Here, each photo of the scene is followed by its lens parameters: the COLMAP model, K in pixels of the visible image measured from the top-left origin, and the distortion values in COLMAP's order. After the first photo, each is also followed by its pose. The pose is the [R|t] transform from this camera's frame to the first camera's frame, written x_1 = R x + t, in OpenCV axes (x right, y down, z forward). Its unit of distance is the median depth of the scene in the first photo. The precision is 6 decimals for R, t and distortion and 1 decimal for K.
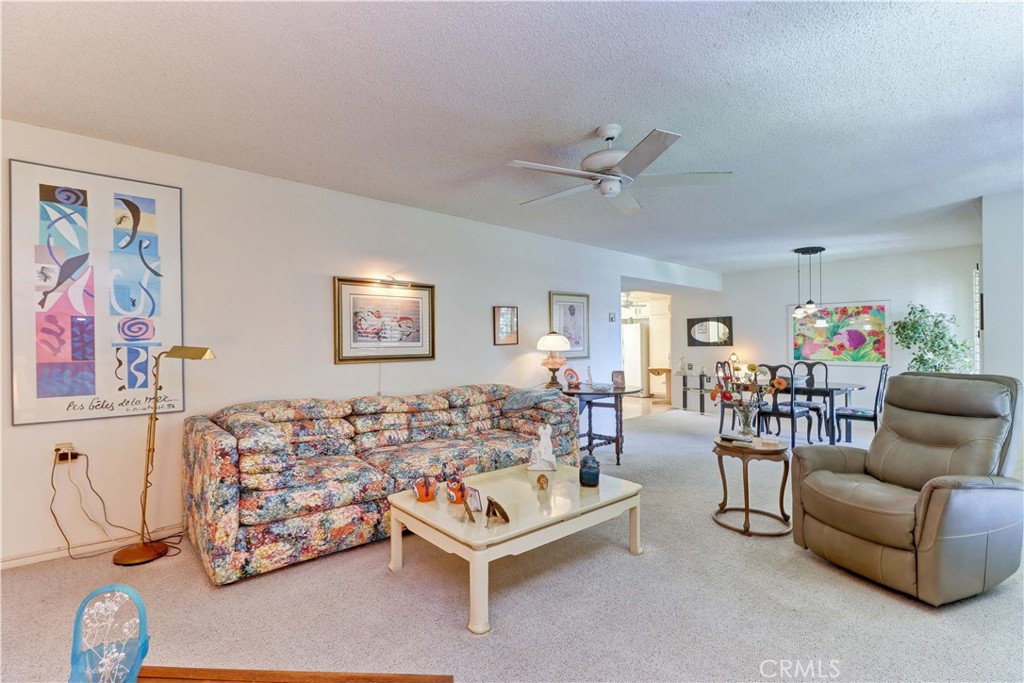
lens RADIAL K [[476.5, 0, 520.4], [0, 476.5, 335.1], [0, 0, 1]] dist [0.017340, -0.015765]
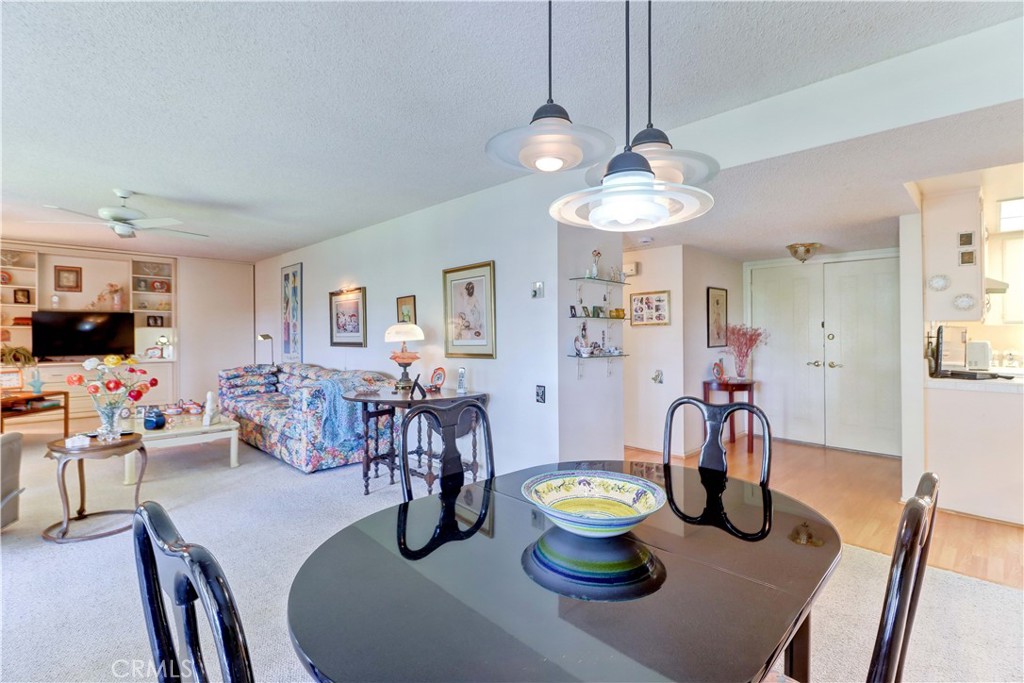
lens RADIAL K [[484.5, 0, 510.2], [0, 484.5, 332.6], [0, 0, 1]] dist [0.022389, -0.014574]
pose [[0.025373, -0.006171, -0.999659, 1.242737], [0.007607, 0.999953, -0.005979, 0.028053], [0.999649, -0.007453, 0.025418, 1.534826]]
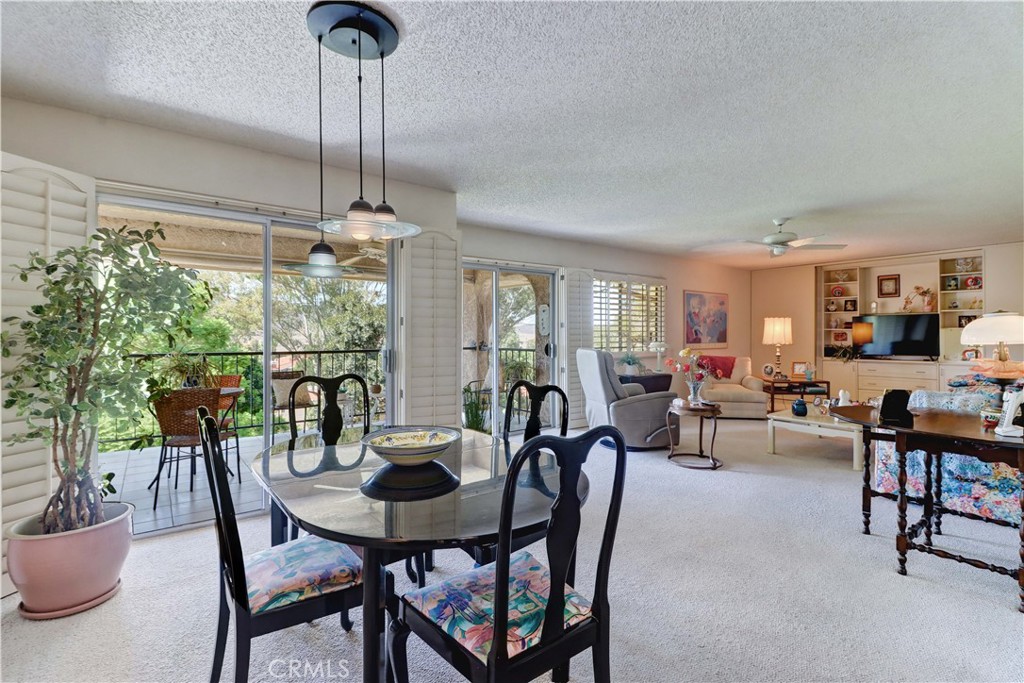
lens RADIAL K [[476.5, 0, 520.4], [0, 476.5, 335.1], [0, 0, 1]] dist [0.017340, -0.015765]
pose [[-0.997177, -0.003136, 0.075024, 0.750125], [-0.003984, 0.999930, -0.011156, 0.038201], [-0.074983, -0.011423, -0.997119, 2.081155]]
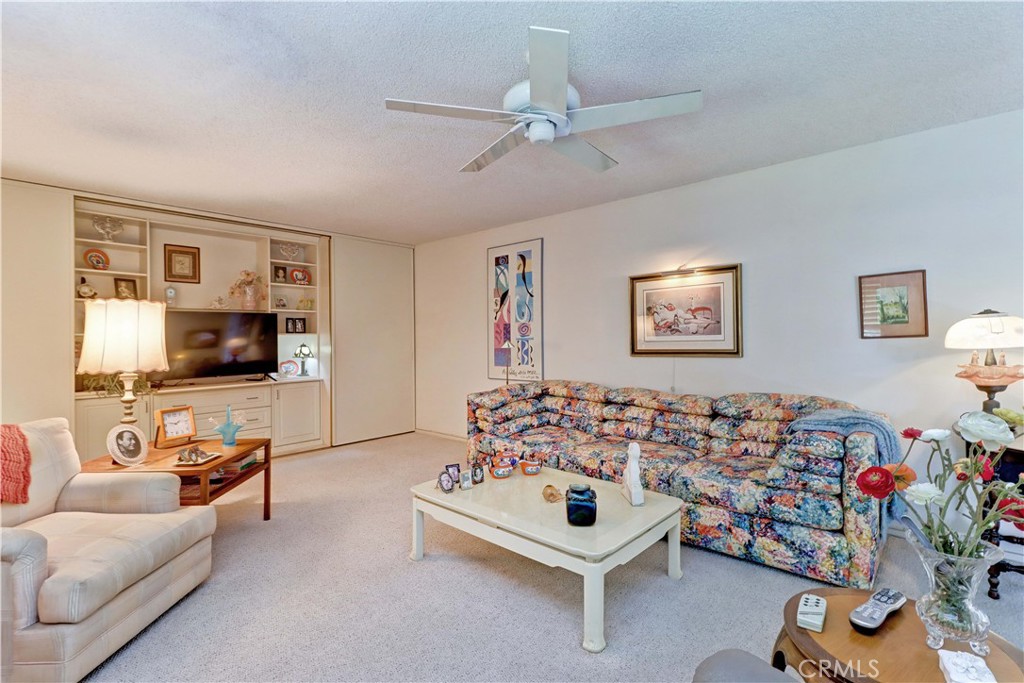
lens RADIAL K [[483.0, 0, 519.6], [0, 483.0, 335.4], [0, 0, 1]] dist [0.022252, 0.000120]
pose [[0.096143, -0.009596, -0.995321, 0.680996], [0.023564, 0.999695, -0.007362, 0.014961], [0.995089, -0.022746, 0.096340, 0.627465]]
